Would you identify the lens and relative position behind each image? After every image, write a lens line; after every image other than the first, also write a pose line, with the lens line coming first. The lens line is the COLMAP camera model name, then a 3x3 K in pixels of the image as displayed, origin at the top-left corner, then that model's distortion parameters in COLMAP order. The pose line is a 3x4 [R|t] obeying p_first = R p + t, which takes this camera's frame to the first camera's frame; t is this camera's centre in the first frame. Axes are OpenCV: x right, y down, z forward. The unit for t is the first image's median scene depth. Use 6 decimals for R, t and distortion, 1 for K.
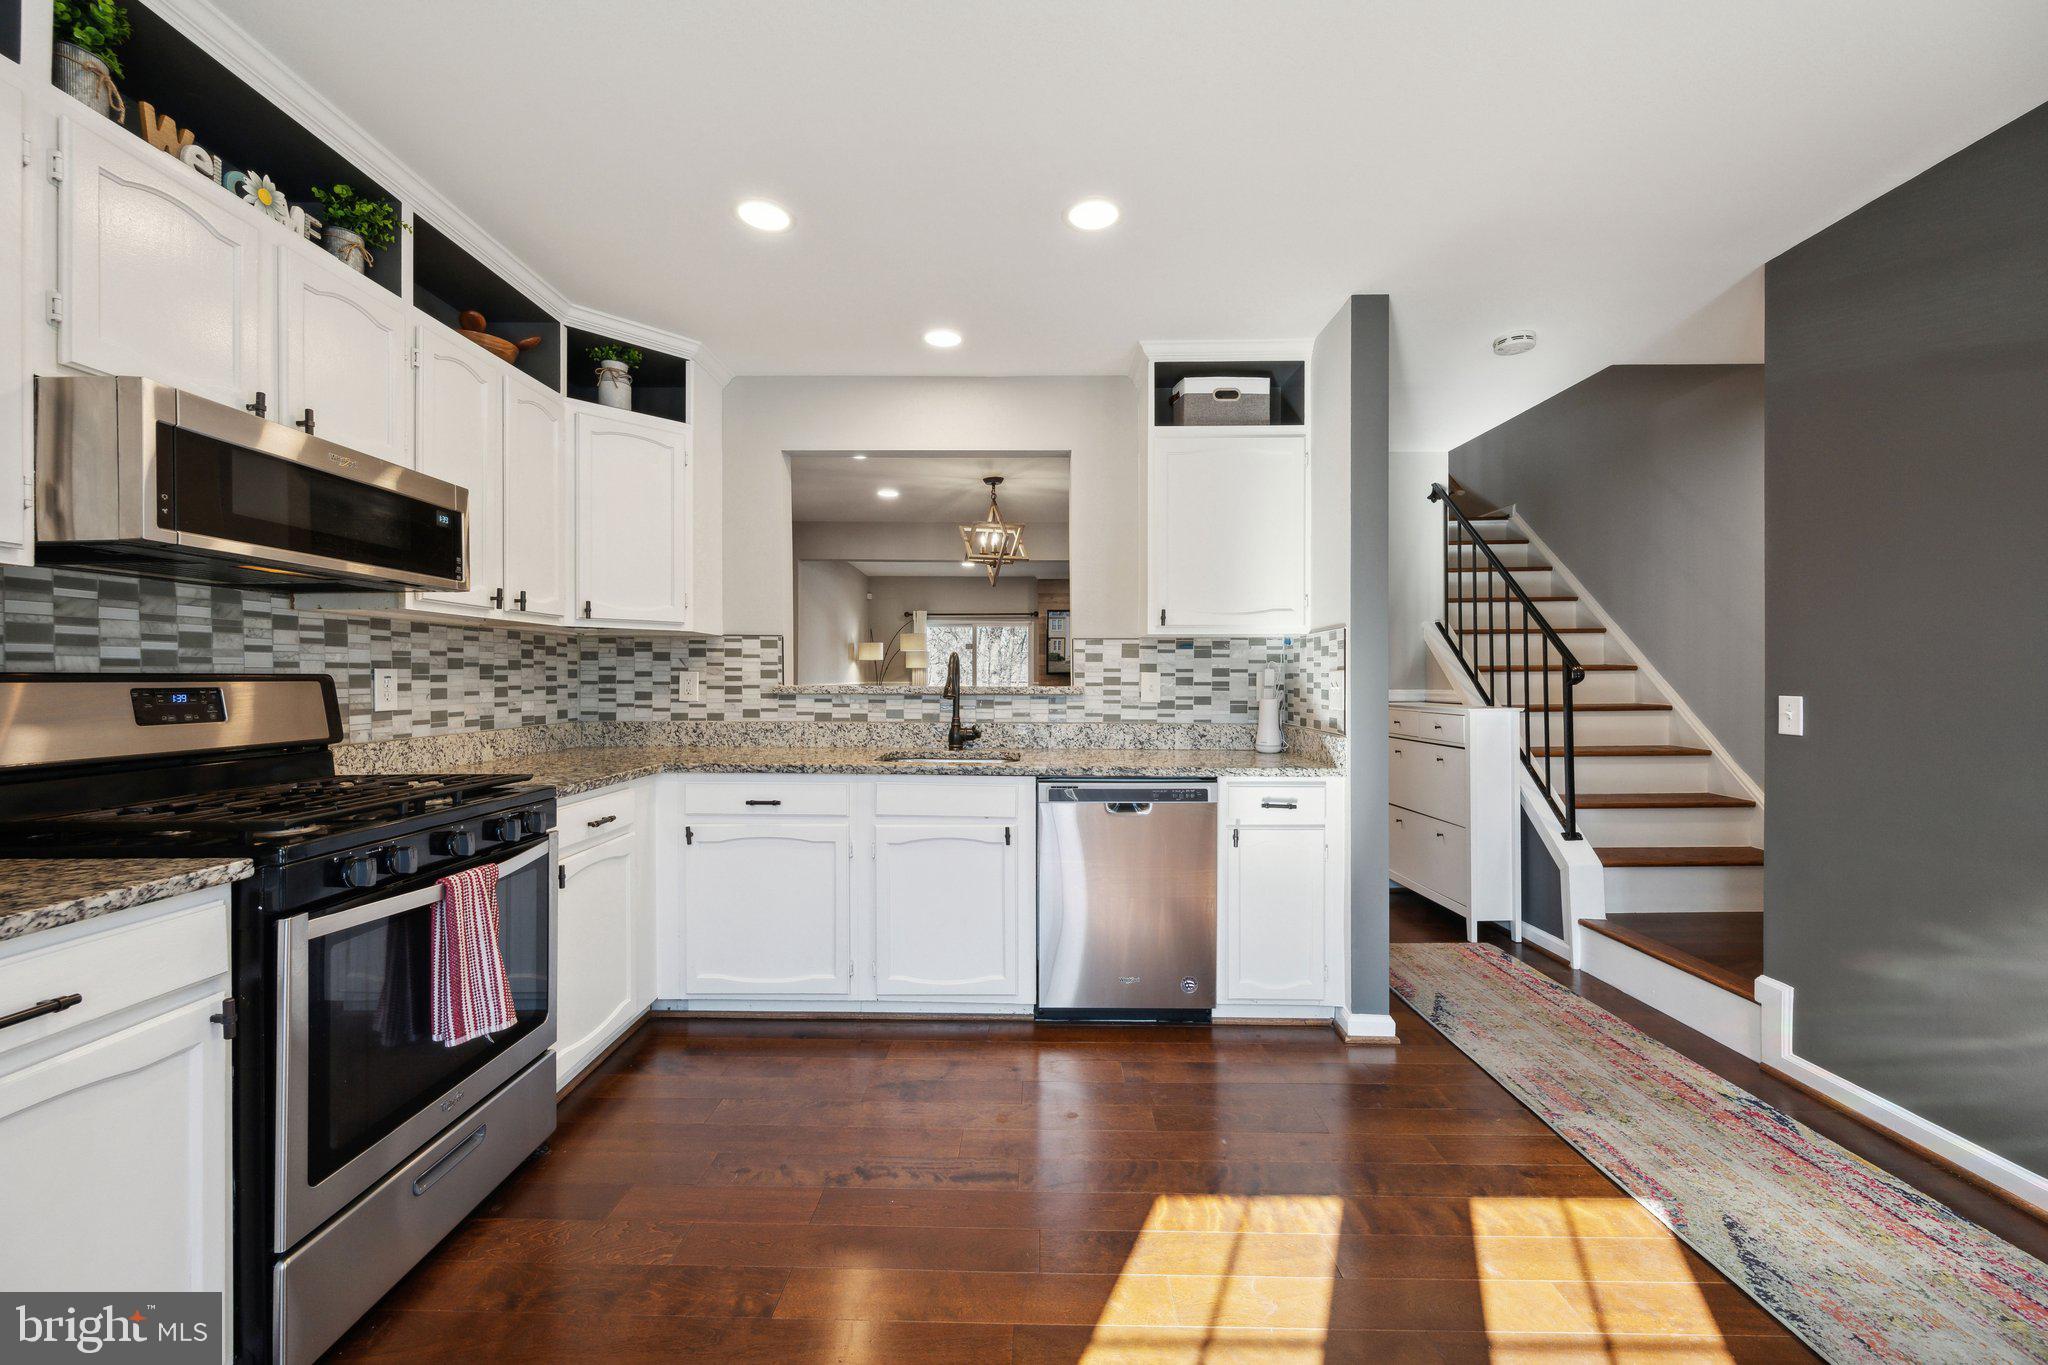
lens RADIAL K [[814.3, 0, 1016.6], [0, 814.3, 676.7], [0, 0, 1]] dist [-0.004034, 0.001053]
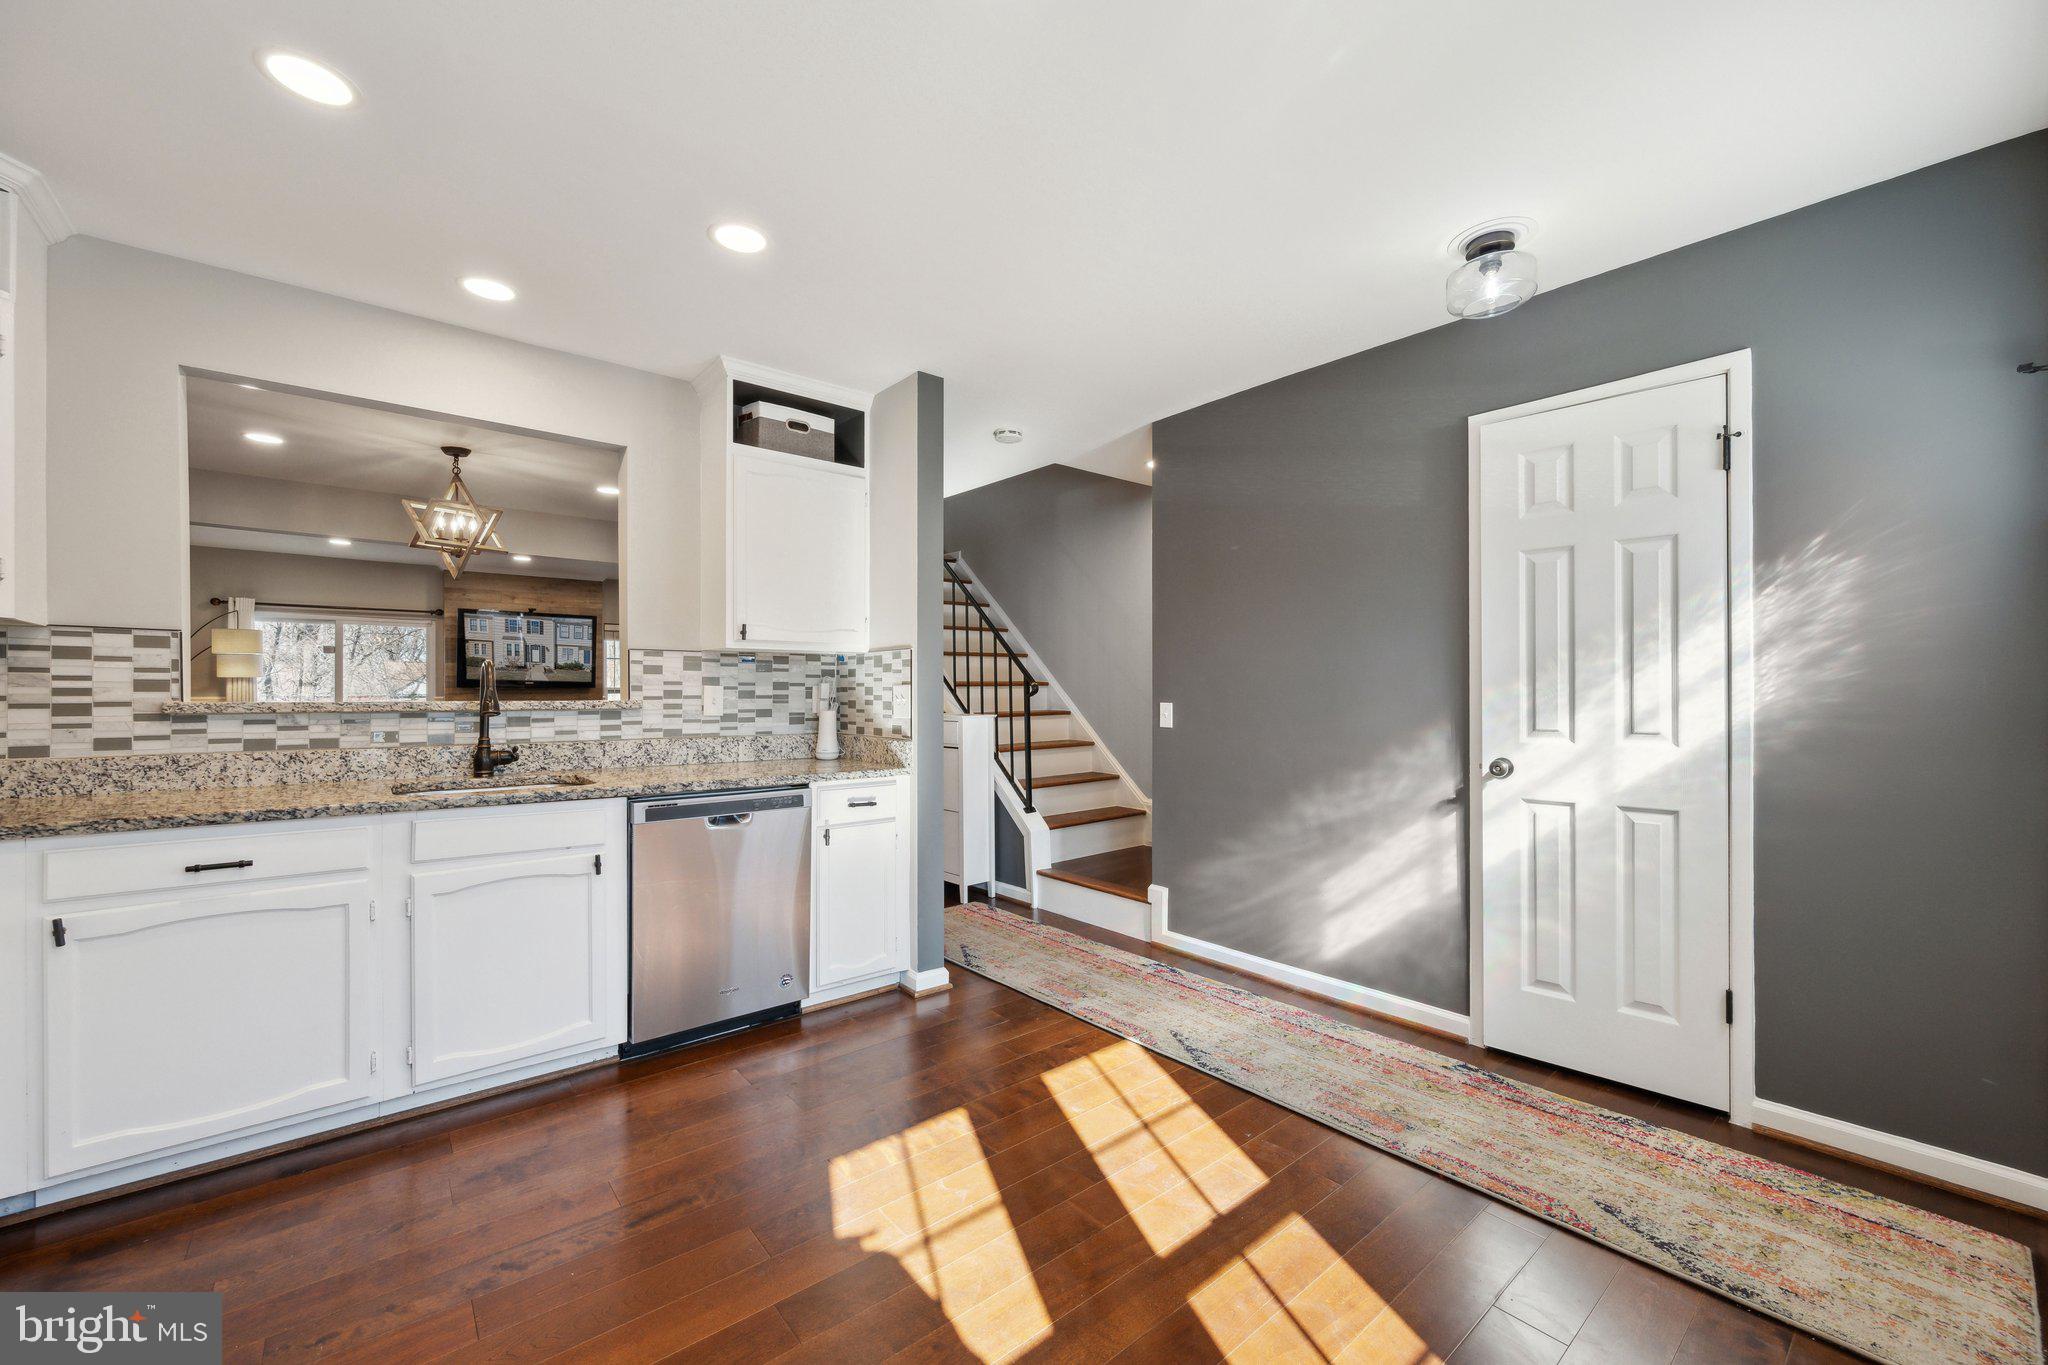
lens RADIAL K [[814.3, 0, 1032.9], [0, 814.3, 690.1], [0, 0, 1]] dist [-0.004034, 0.001053]
pose [[0.747980, 0.000915, 0.663720, -0.235311], [-0.001151, 0.999999, -0.000081, -0.000268], [-0.663720, -0.000703, 0.747981, -0.004842]]
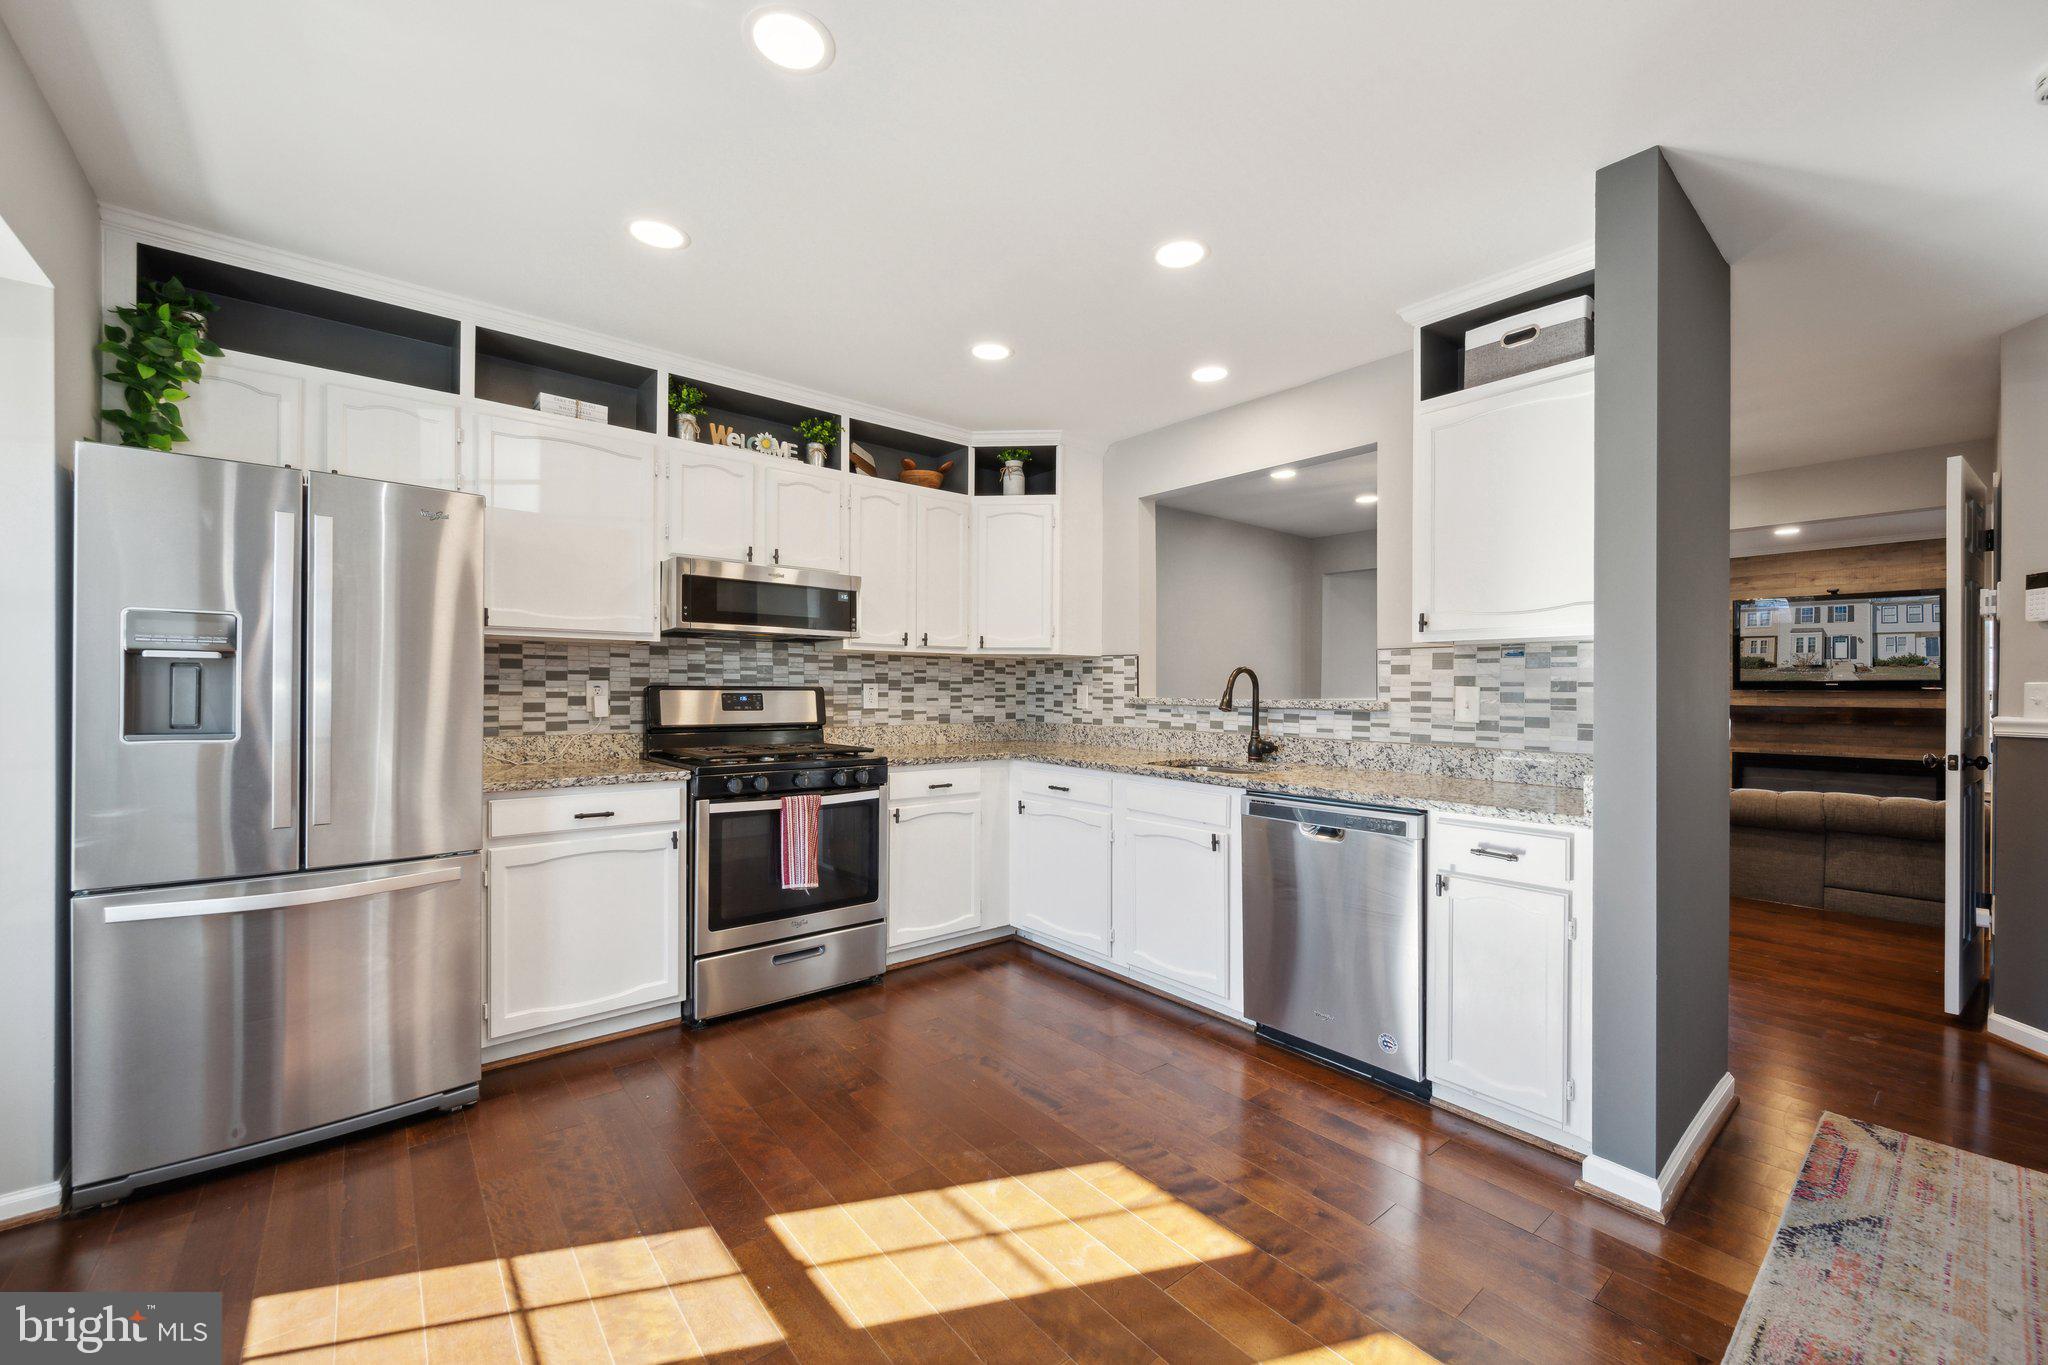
lens RADIAL K [[814.3, 0, 1012.1], [0, 814.3, 691.3], [0, 0, 1]] dist [-0.004034, 0.001053]
pose [[0.638139, 0.005525, -0.769901, 0.589078], [-0.005182, 0.999982, 0.002881, -0.000353], [0.769904, 0.002151, 0.638156, 0.121061]]
